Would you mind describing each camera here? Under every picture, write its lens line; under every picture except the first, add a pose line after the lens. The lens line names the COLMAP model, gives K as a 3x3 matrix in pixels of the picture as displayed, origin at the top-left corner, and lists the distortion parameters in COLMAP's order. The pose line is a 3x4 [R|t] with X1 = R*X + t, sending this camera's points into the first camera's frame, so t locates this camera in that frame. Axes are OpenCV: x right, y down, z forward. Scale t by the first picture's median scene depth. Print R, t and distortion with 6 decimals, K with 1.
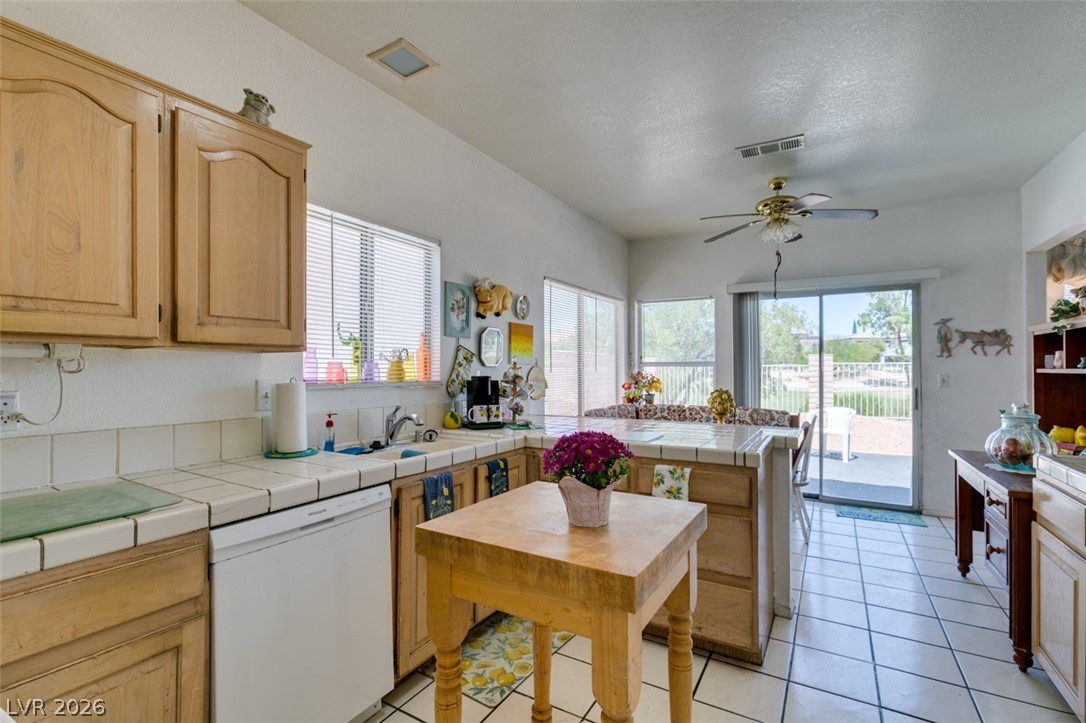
lens RADIAL K [[486.4, 0, 546.9], [0, 486.4, 366.5], [0, 0, 1]] dist [0.006417, -0.001346]
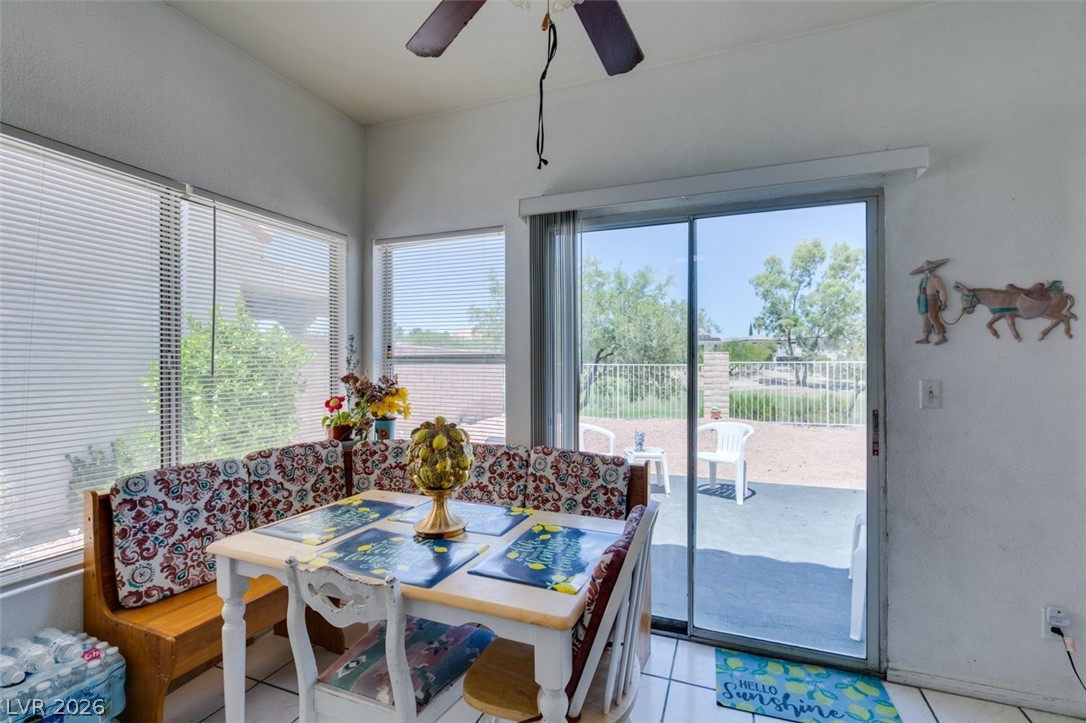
lens RADIAL K [[486.4, 0, 541.4], [0, 486.4, 366.0], [0, 0, 1]] dist [0.006417, -0.001346]
pose [[0.987691, 0.001684, 0.156406, 0.297130], [-0.001721, 0.999999, 0.000101, 0.002177], [-0.156406, -0.000369, 0.987693, 0.475761]]
